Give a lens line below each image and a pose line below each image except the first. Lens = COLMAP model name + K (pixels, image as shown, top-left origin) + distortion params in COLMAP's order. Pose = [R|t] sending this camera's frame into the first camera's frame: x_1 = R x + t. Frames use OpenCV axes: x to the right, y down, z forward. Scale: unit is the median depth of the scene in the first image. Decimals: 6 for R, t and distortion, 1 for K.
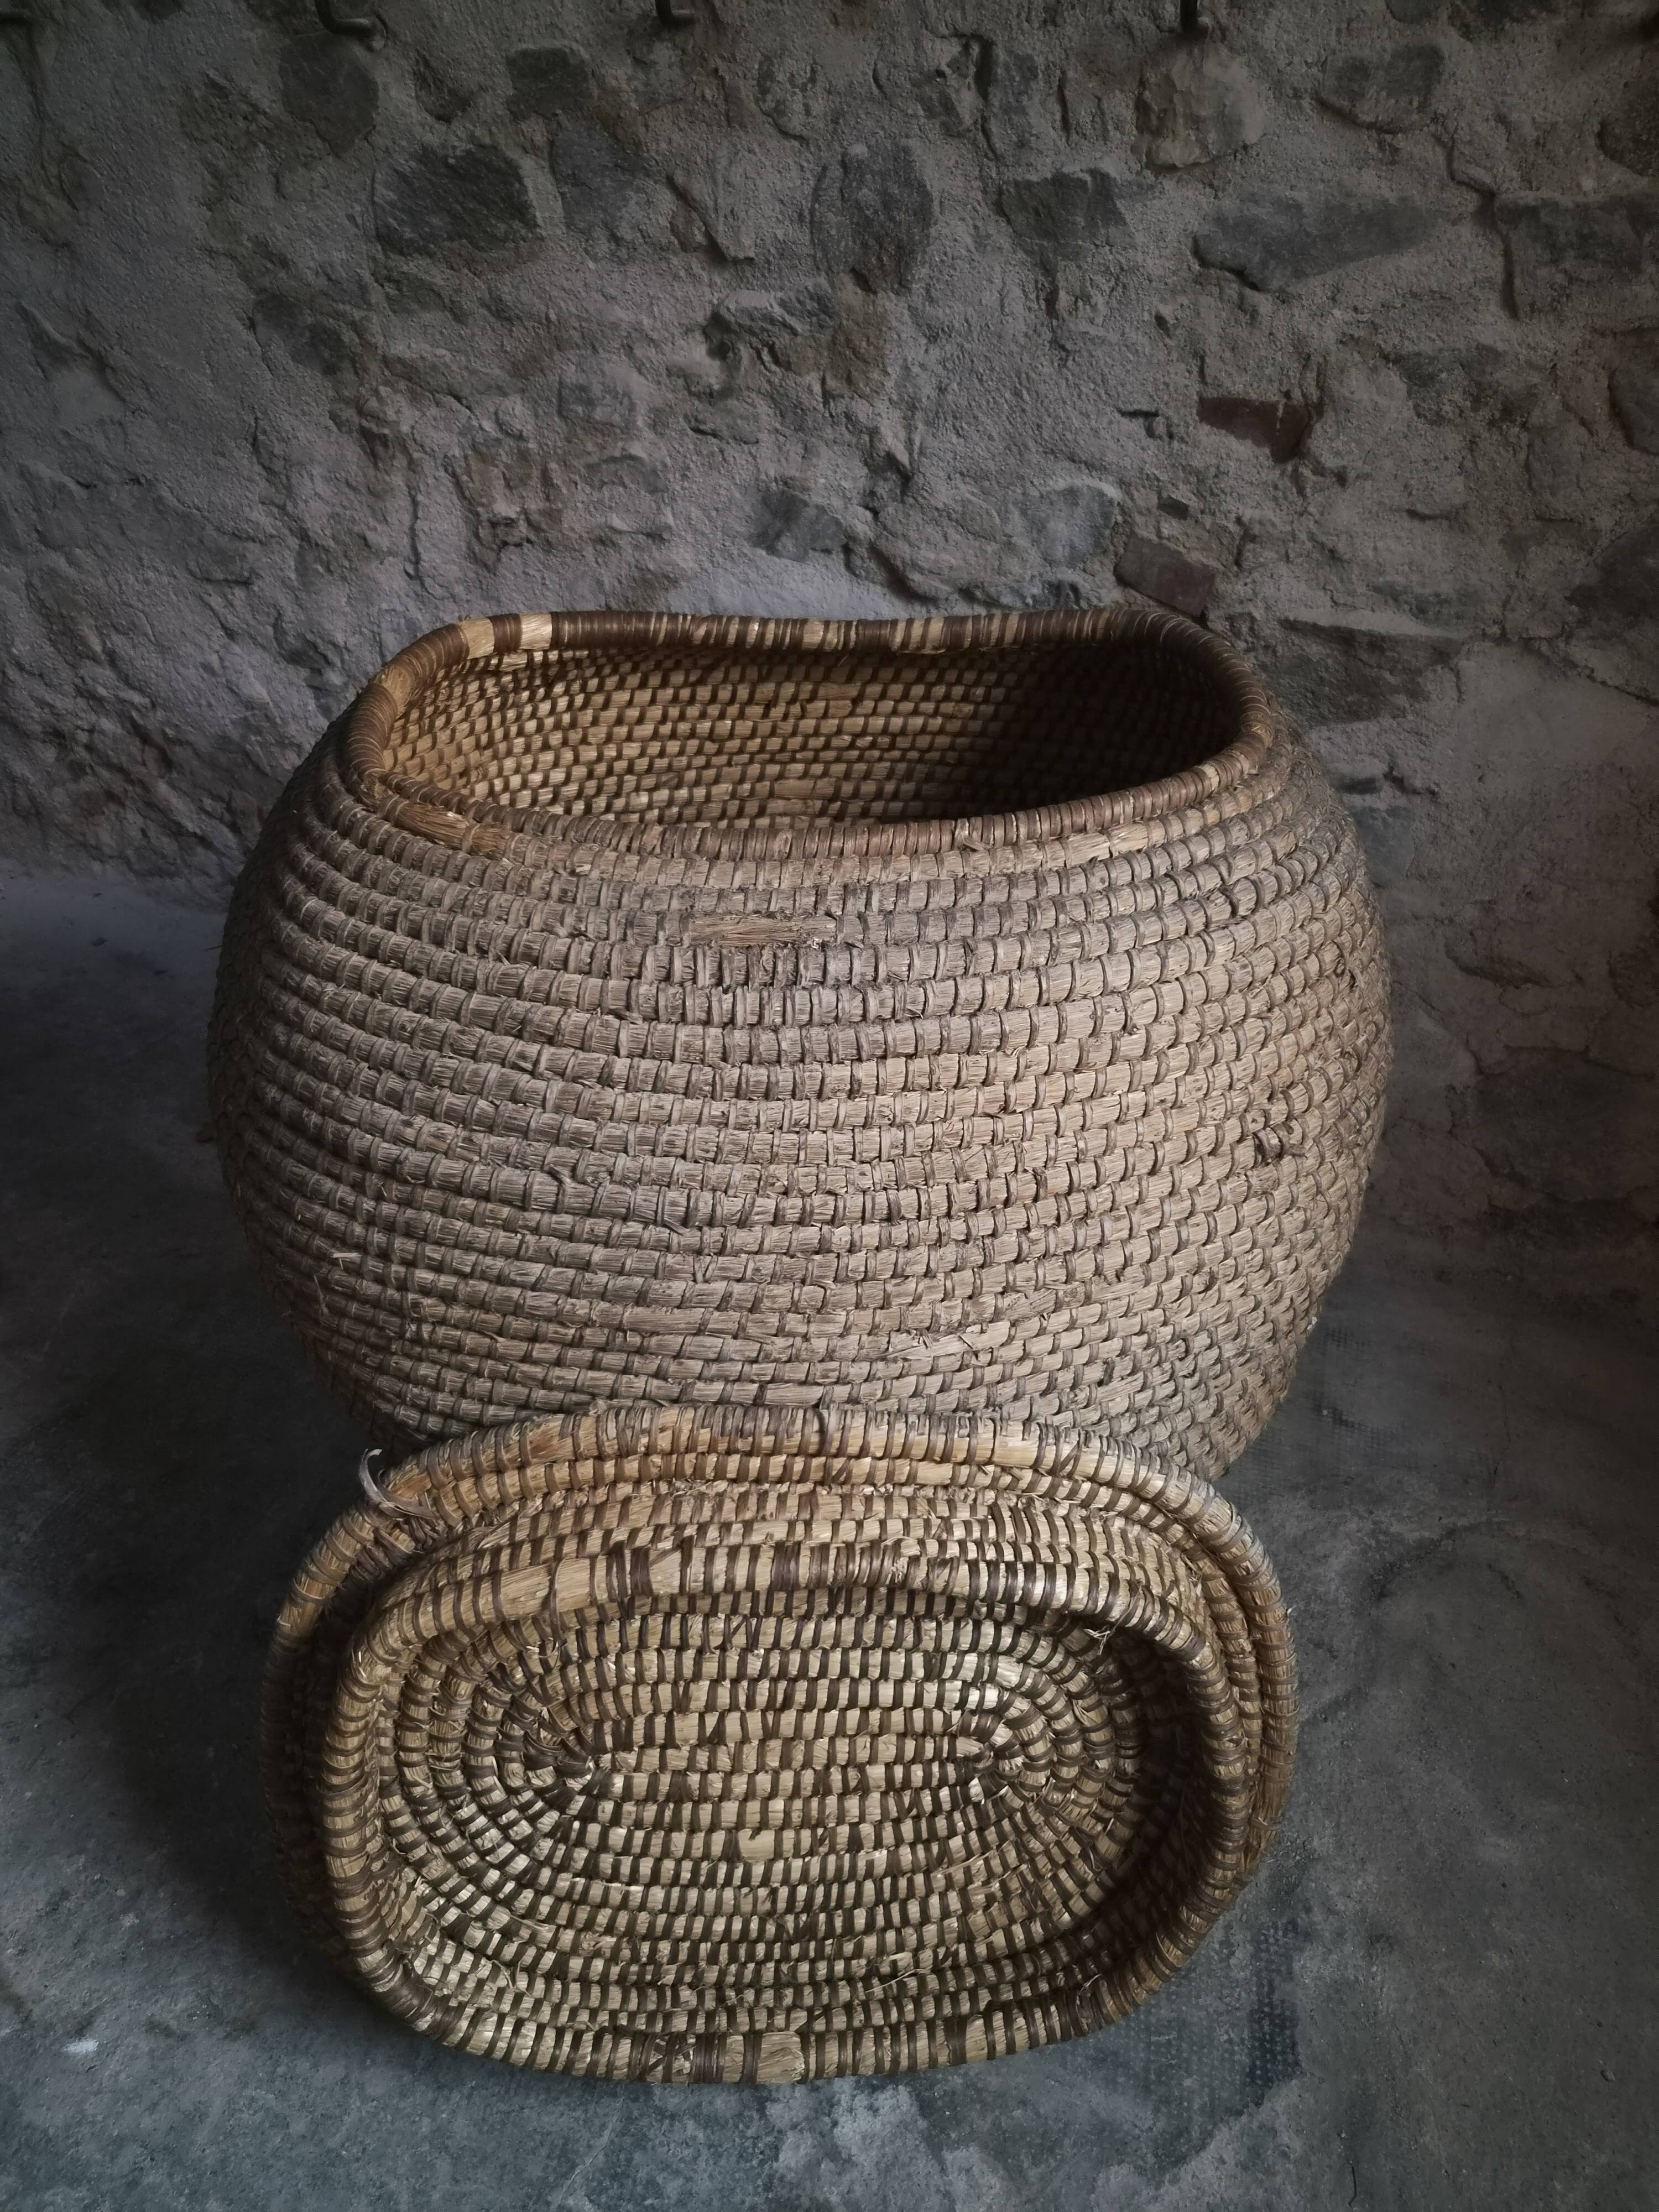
lens RADIAL K [[1456.0, 0, 858.1], [0, 1456.0, 1101.7], [0, 0, 1]] dist [0.069317, -0.057221]
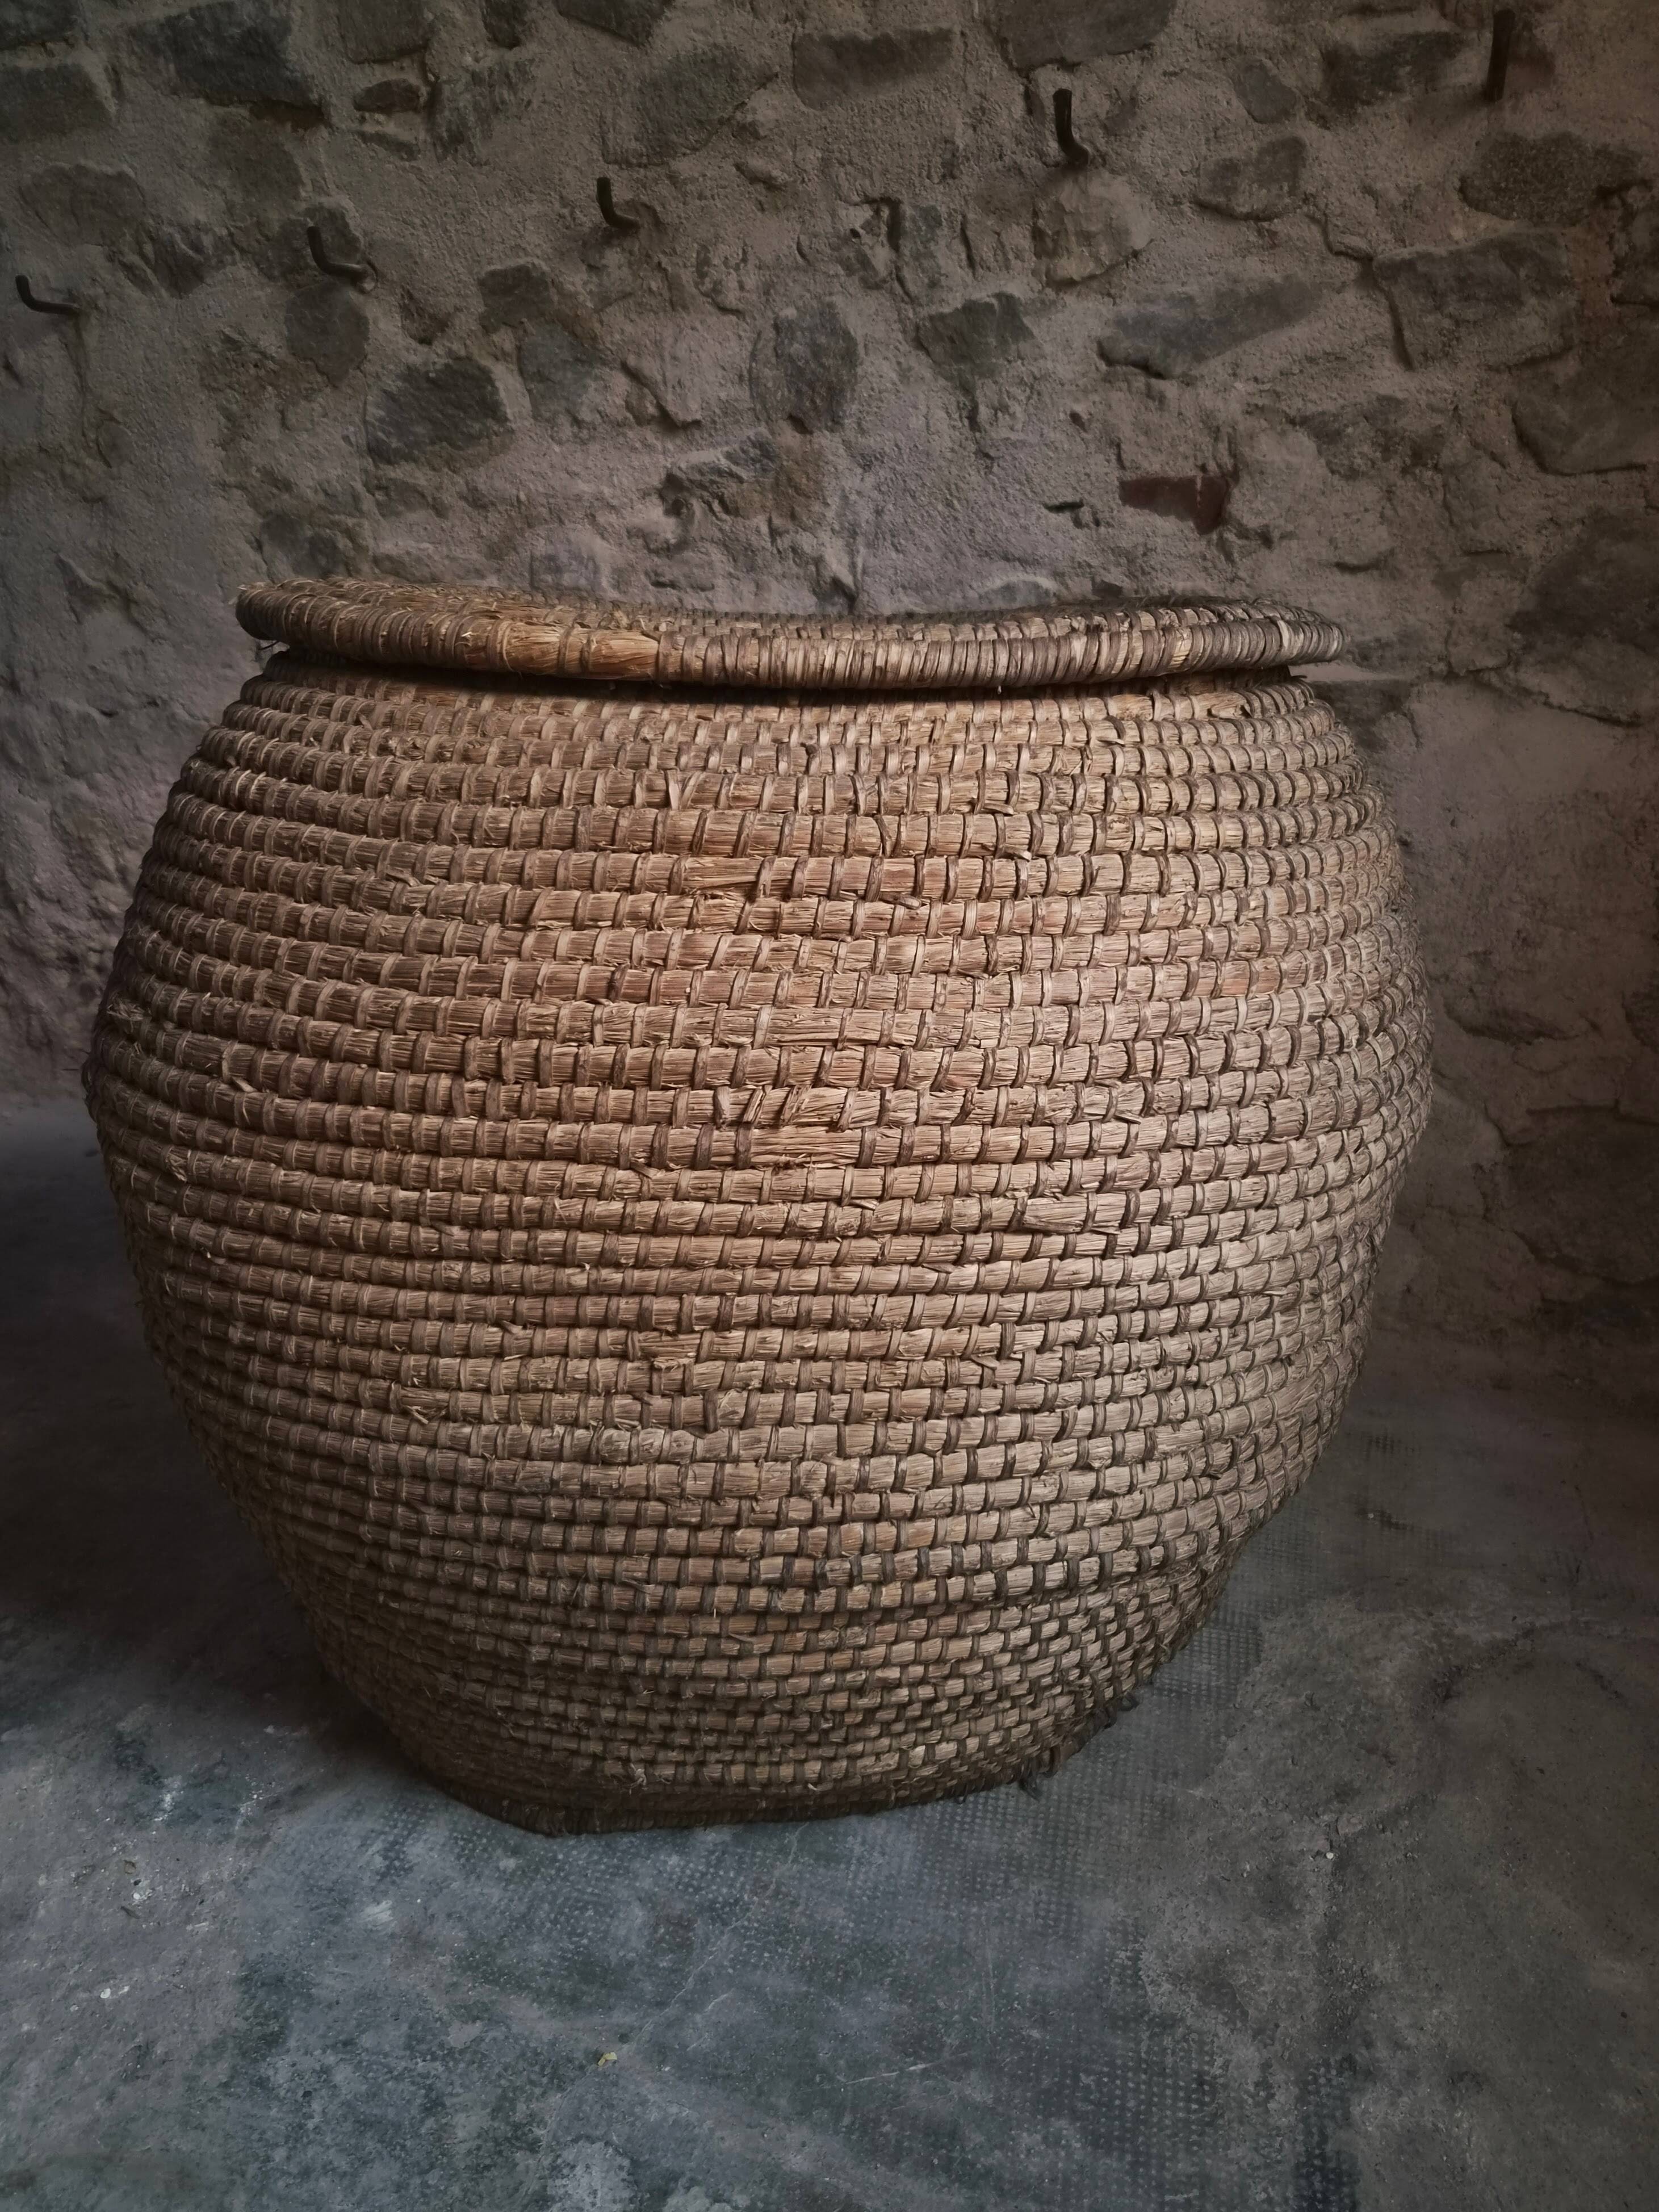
lens RADIAL K [[1511.7, 0, 836.0], [0, 1511.7, 1097.8], [0, 0, 1]] dist [0.059615, -0.045497]
pose [[0.997449, -0.048039, -0.052807, 0.069829], [0.033606, 0.968595, -0.246361, 0.205025], [0.062983, 0.243958, 0.967738, 0.056648]]
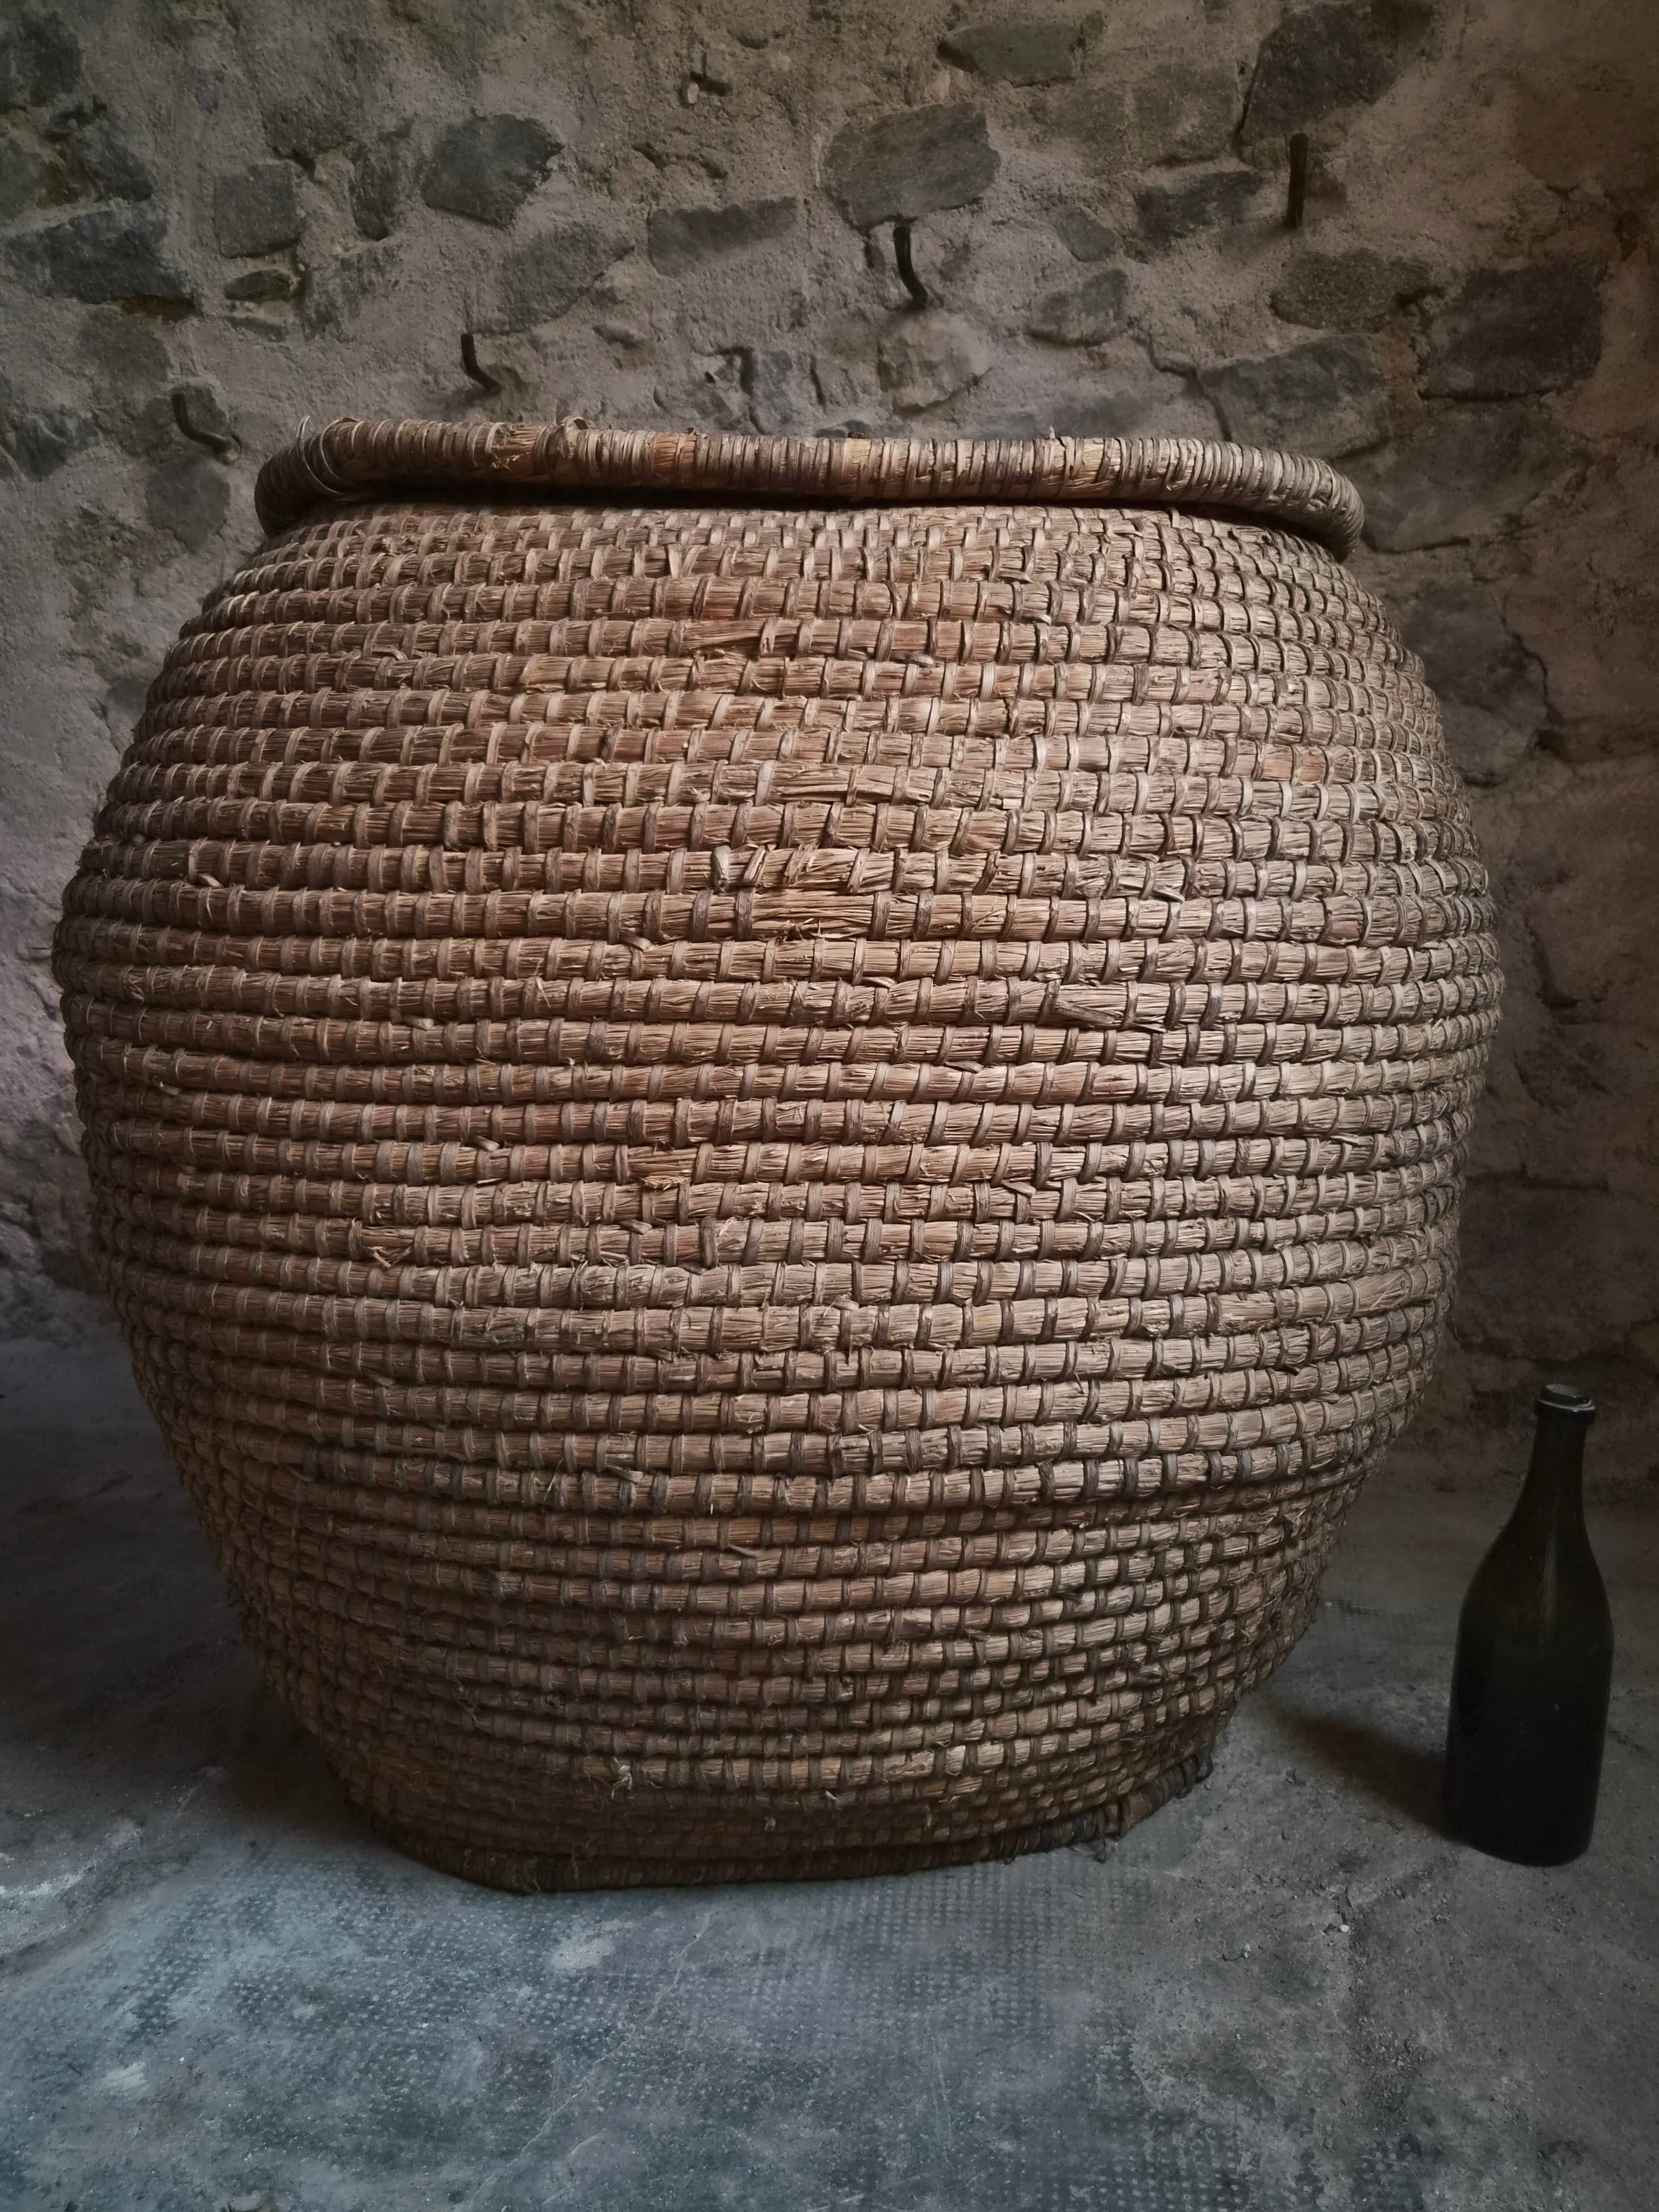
lens RADIAL K [[1517.0, 0, 816.0], [0, 1517.0, 1108.9], [0, 0, 1]] dist [0.069075, -0.059683]
pose [[0.996195, -0.076548, 0.041658, 0.043990], [0.087126, 0.885915, -0.455592, 0.359874], [-0.002031, 0.457488, 0.889214, 0.195736]]
